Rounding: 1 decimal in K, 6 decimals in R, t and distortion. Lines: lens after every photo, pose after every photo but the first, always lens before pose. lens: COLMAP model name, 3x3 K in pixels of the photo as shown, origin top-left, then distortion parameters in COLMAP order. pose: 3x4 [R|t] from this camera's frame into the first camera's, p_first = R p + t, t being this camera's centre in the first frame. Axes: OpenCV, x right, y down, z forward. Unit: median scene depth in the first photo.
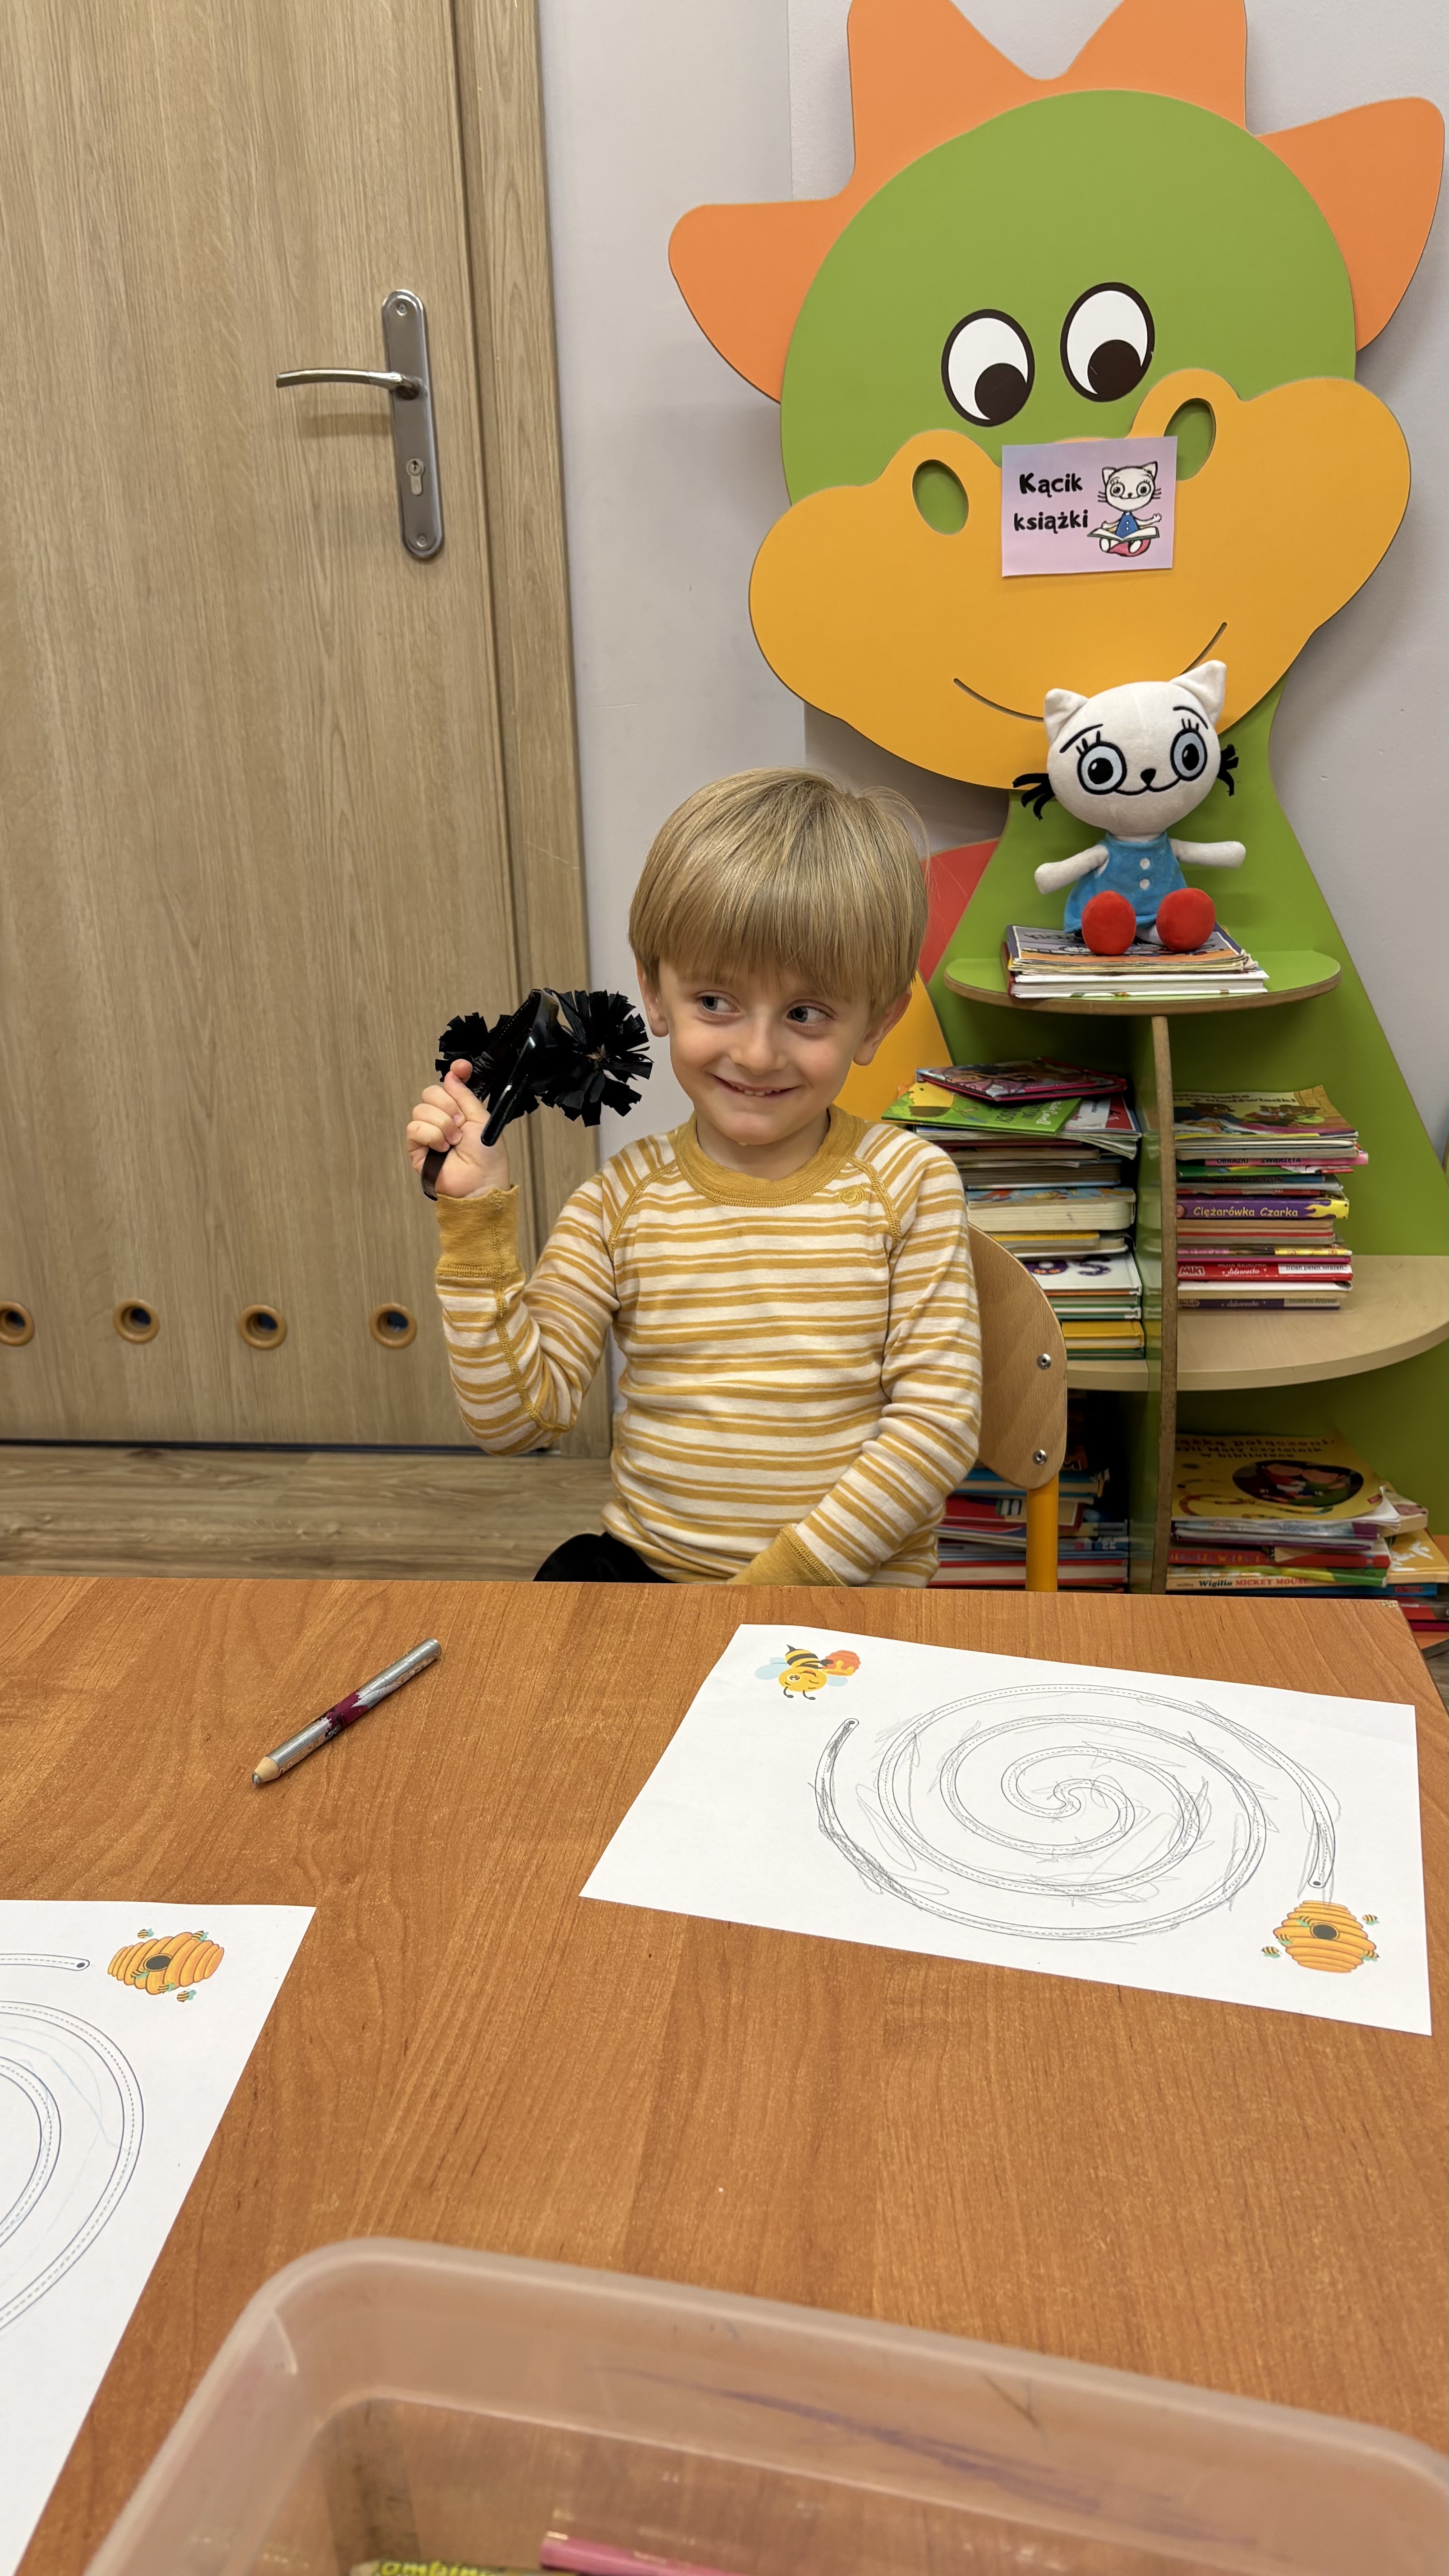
lens RADIAL K [[1953.3, 0, 711.9], [0, 1953.3, 1293.4], [0, 0, 1]] dist [0.016435, -0.023367]
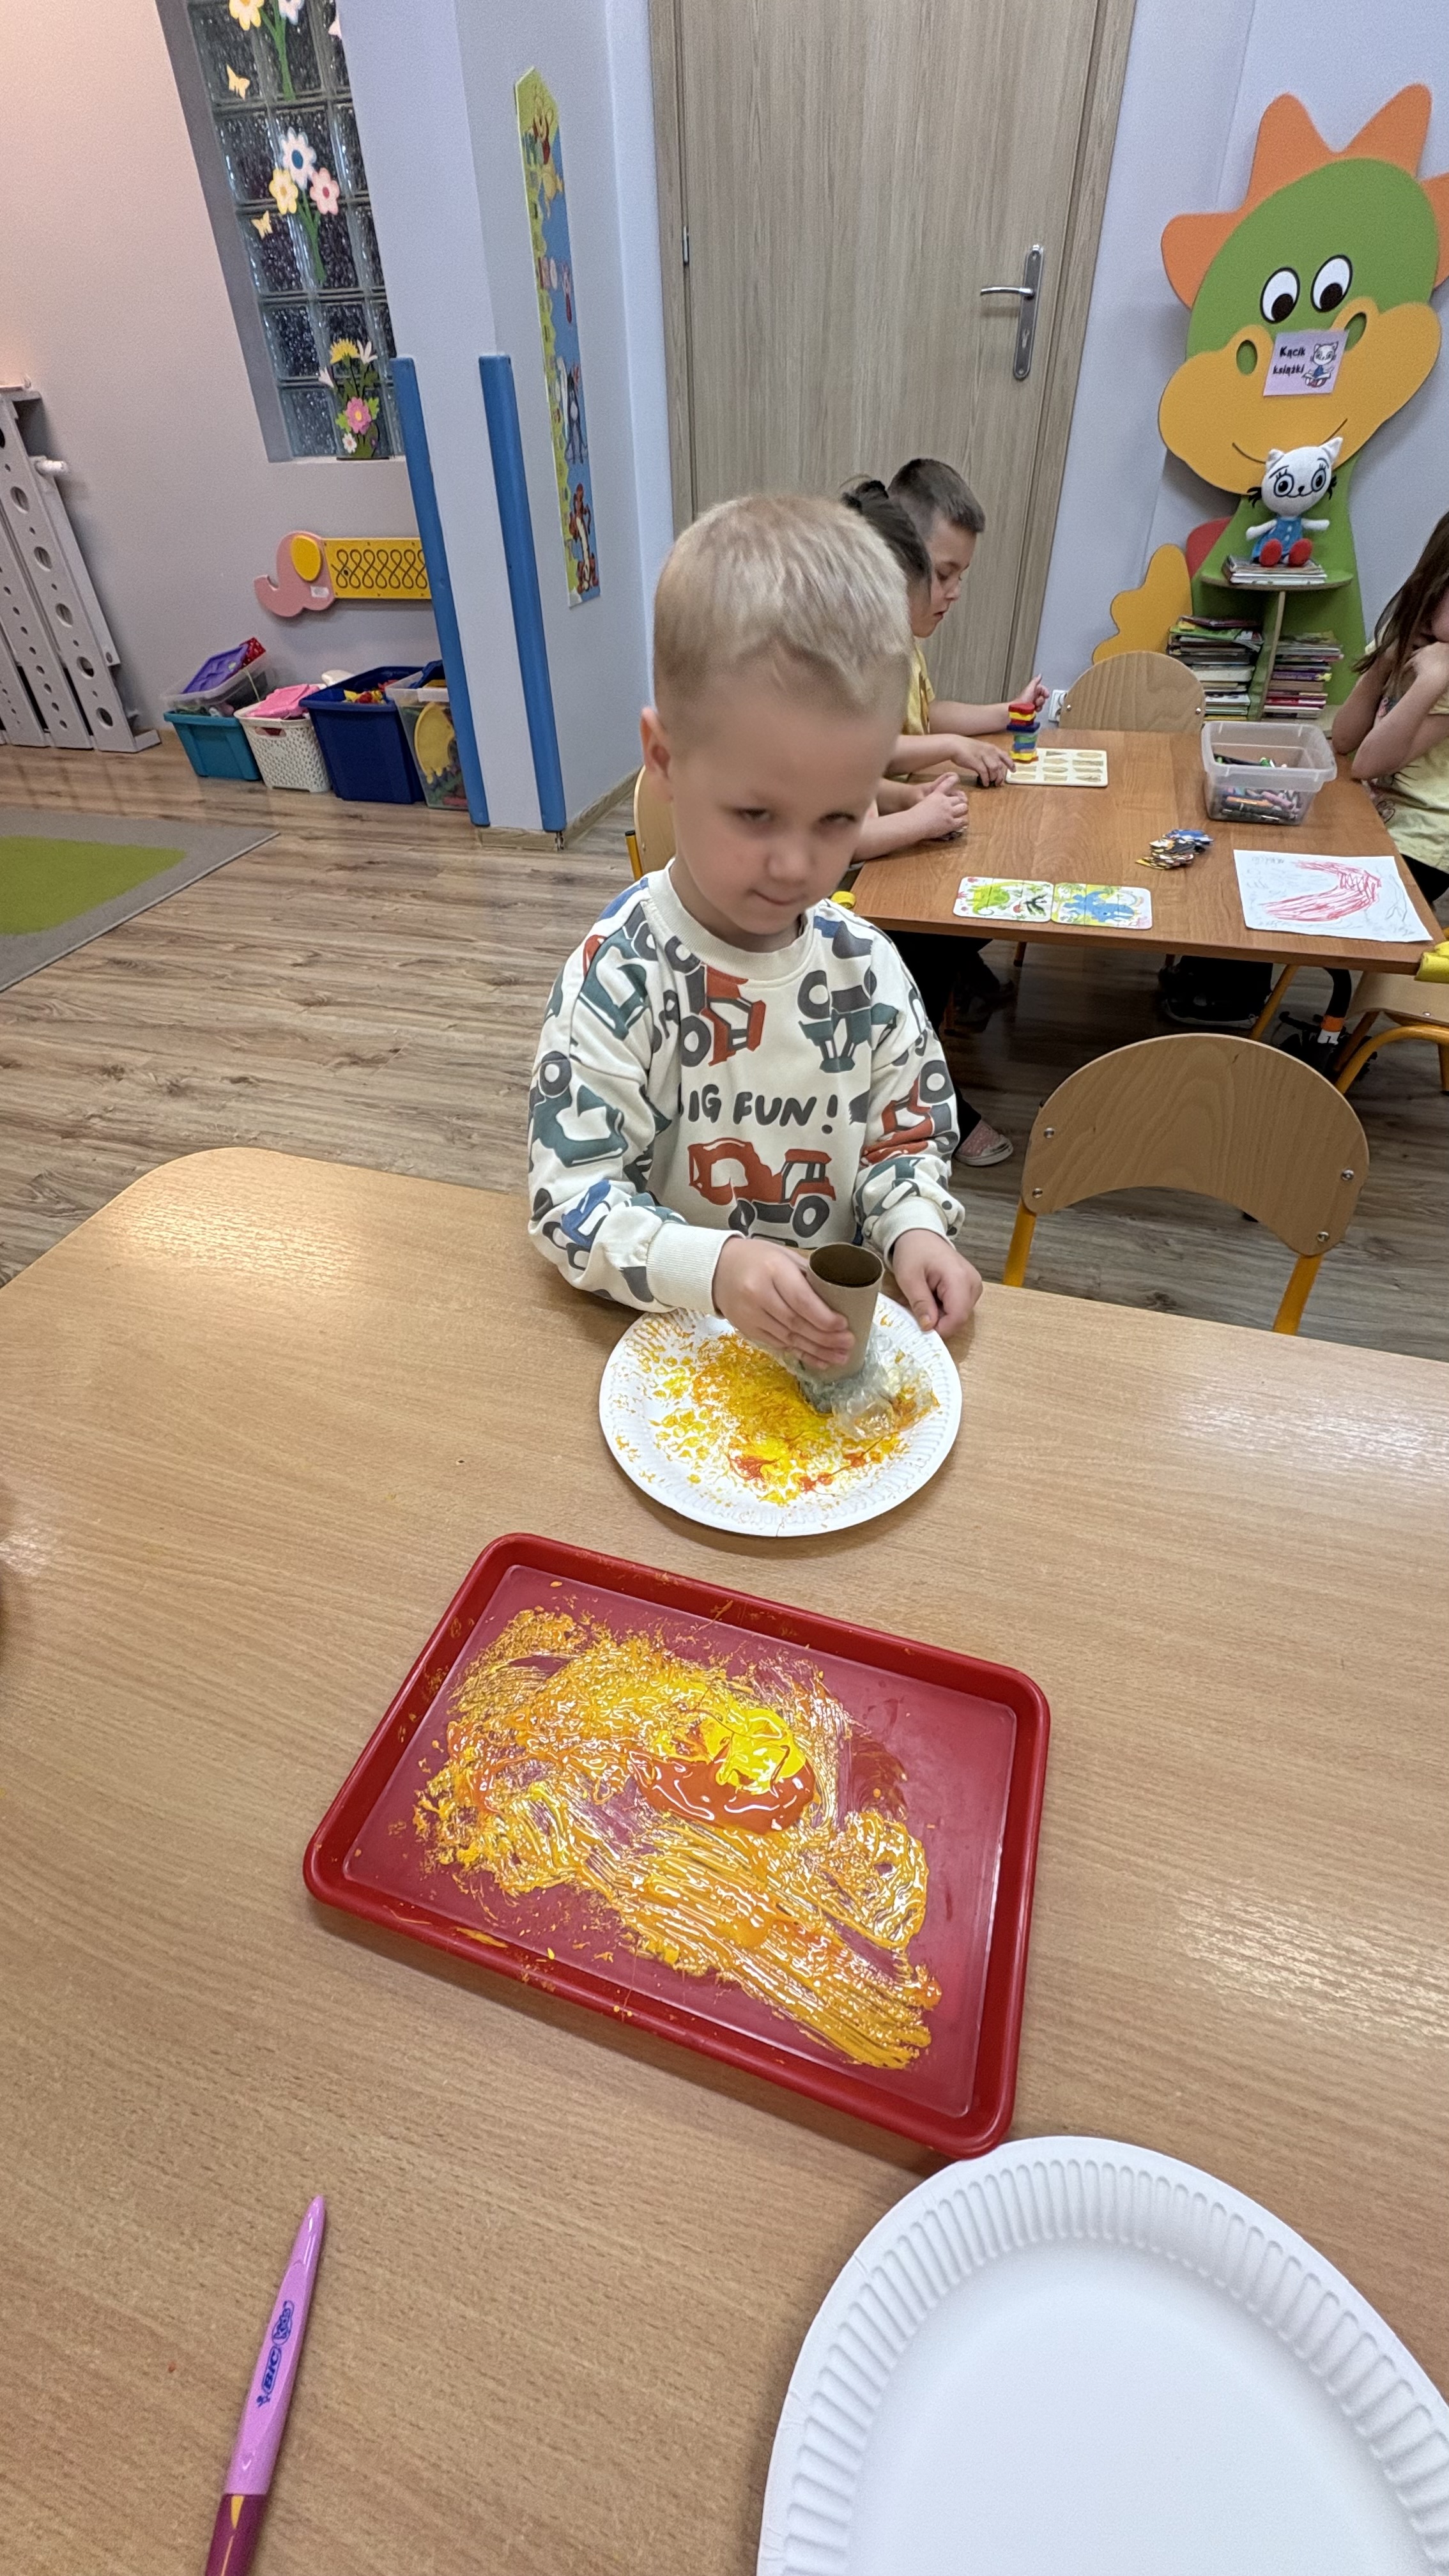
lens RADIAL K [[1024.2, 0, 717.6], [0, 1024.2, 1290.2], [0, 0, 1]] dist [-0.003418, 0.000144]
pose [[0.988332, 0.106876, -0.108523, -0.279991], [-0.055142, 0.915225, 0.399152, 0.213567], [0.141982, -0.388510, 0.910440, -0.770518]]
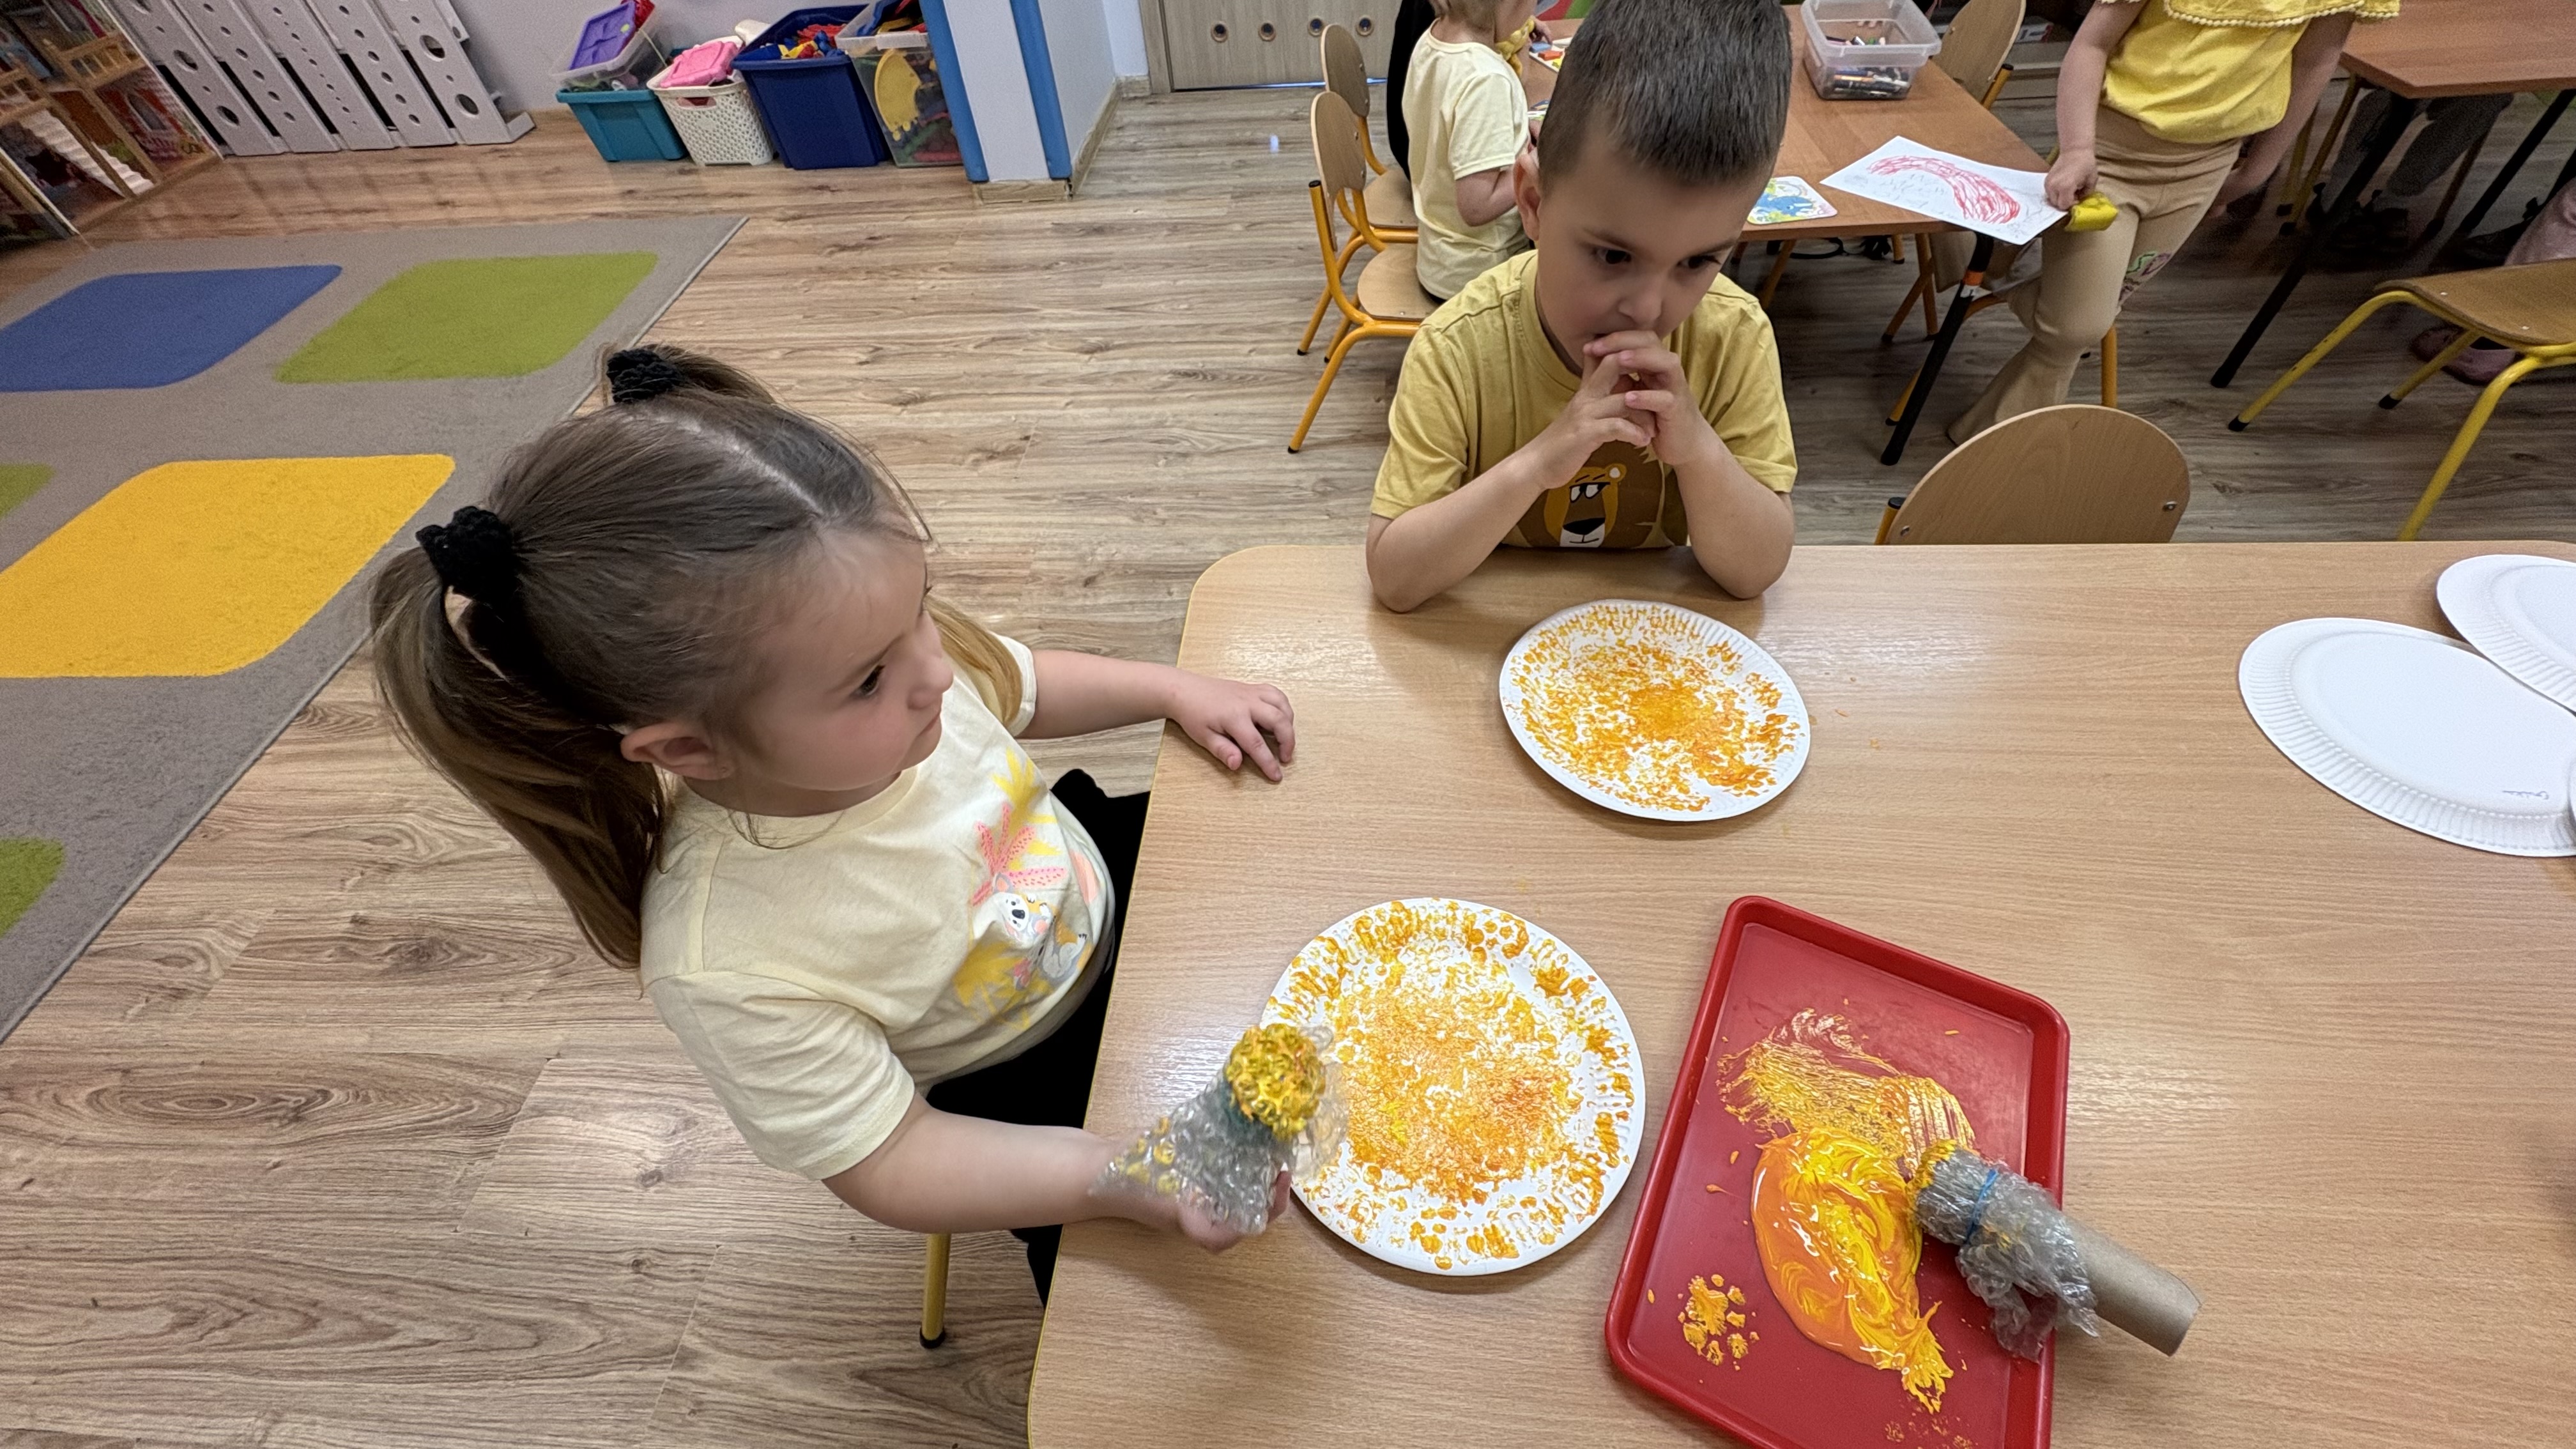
lens RADIAL K [[1024.2, 0, 1289.6], [0, 1024.2, 730.0], [0, 0, 1]] dist [-0.003418, 0.000144]
pose [[0.996125, -0.080798, 0.034750, -0.560469], [0.052746, 0.864941, 0.499094, 0.178338], [-0.070383, -0.495327, 0.865851, -0.823979]]
